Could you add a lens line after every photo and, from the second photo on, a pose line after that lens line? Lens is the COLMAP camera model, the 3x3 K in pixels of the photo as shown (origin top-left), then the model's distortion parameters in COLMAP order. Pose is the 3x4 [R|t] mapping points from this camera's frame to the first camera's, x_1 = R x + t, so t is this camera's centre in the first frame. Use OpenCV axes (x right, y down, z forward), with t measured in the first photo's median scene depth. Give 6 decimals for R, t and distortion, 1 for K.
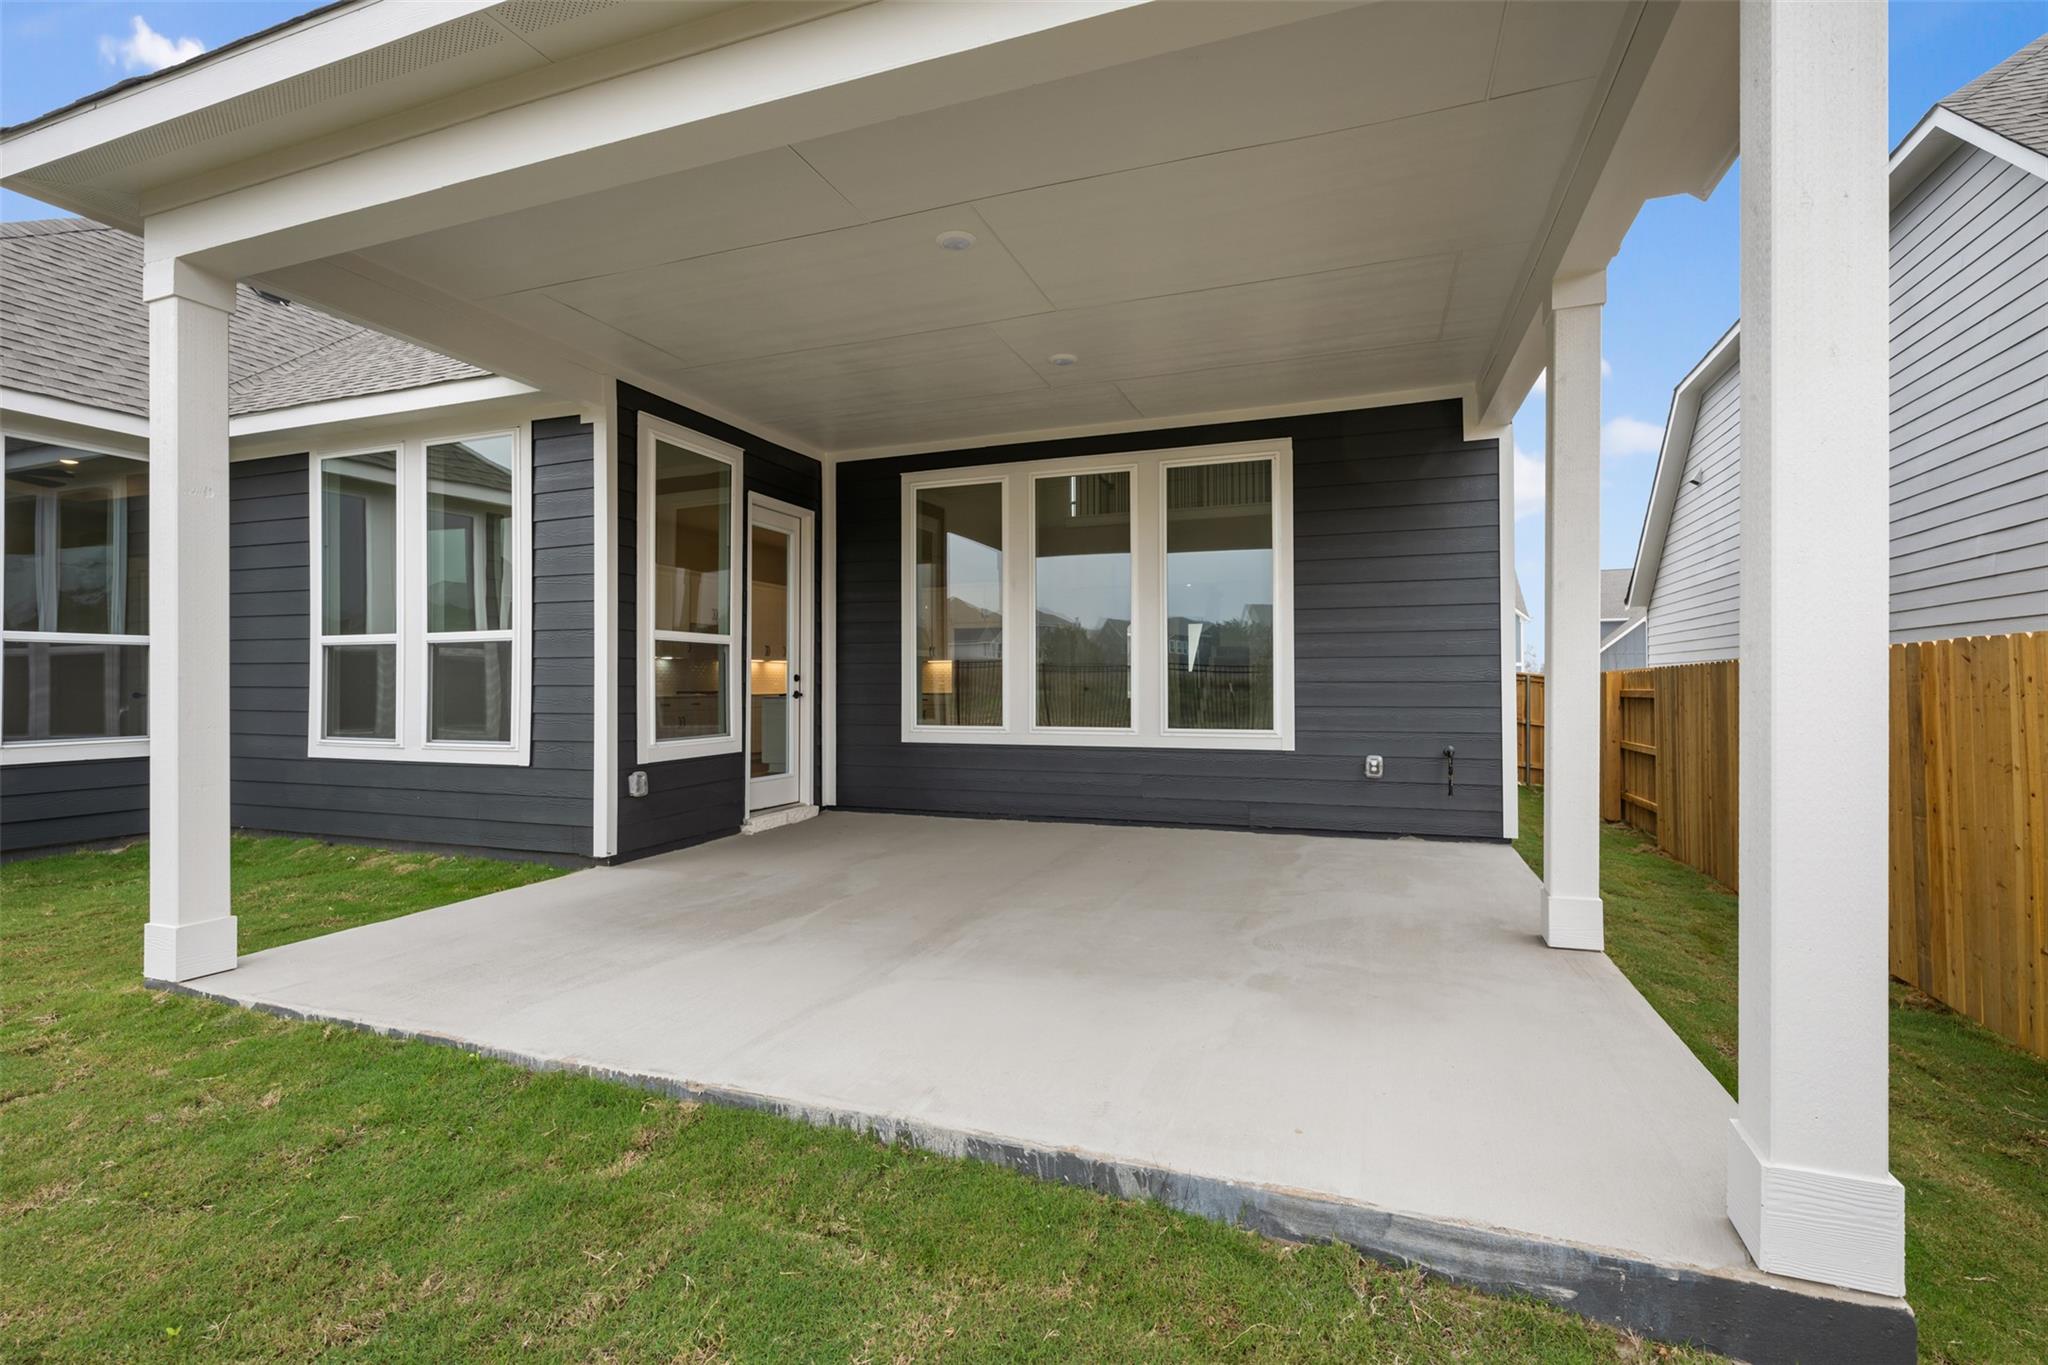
lens RADIAL K [[1005.3, 0, 1024.0], [0, 1005.3, 682.5], [0, 0, 1]] dist [-0.003748, -0.000848]
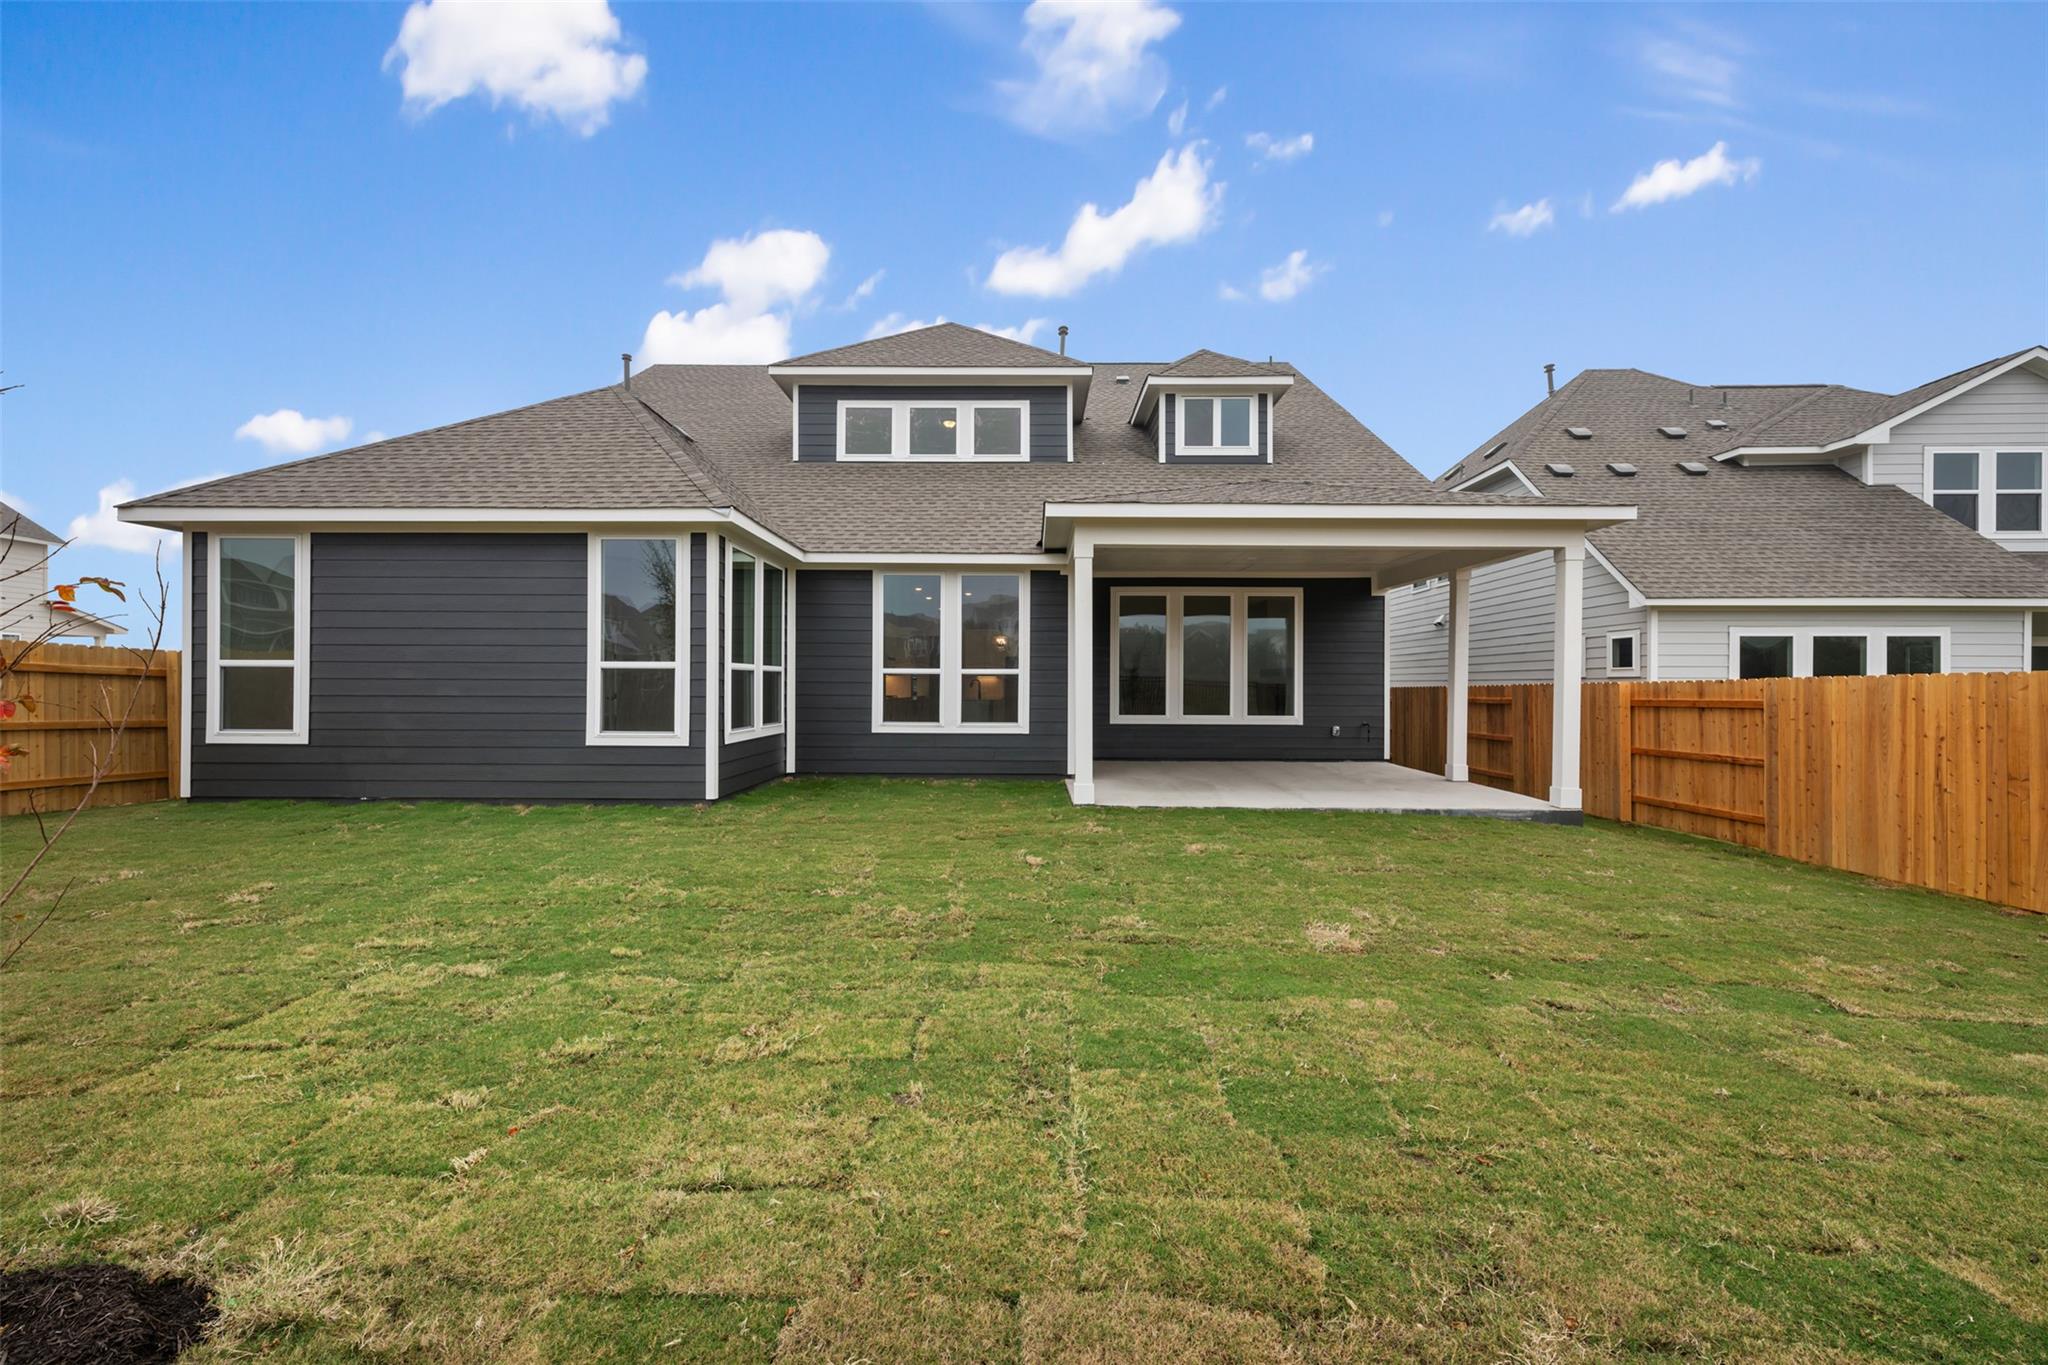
lens RADIAL K [[811.7, 0, 1026.6], [0, 811.7, 690.3], [0, 0, 1]] dist [0.000038, -0.000011]
pose [[0.948982, 0.003213, 0.315314, -0.907234], [-0.002185, 0.999991, -0.003614, -0.002502], [-0.315323, 0.002740, 0.948980, -0.557943]]
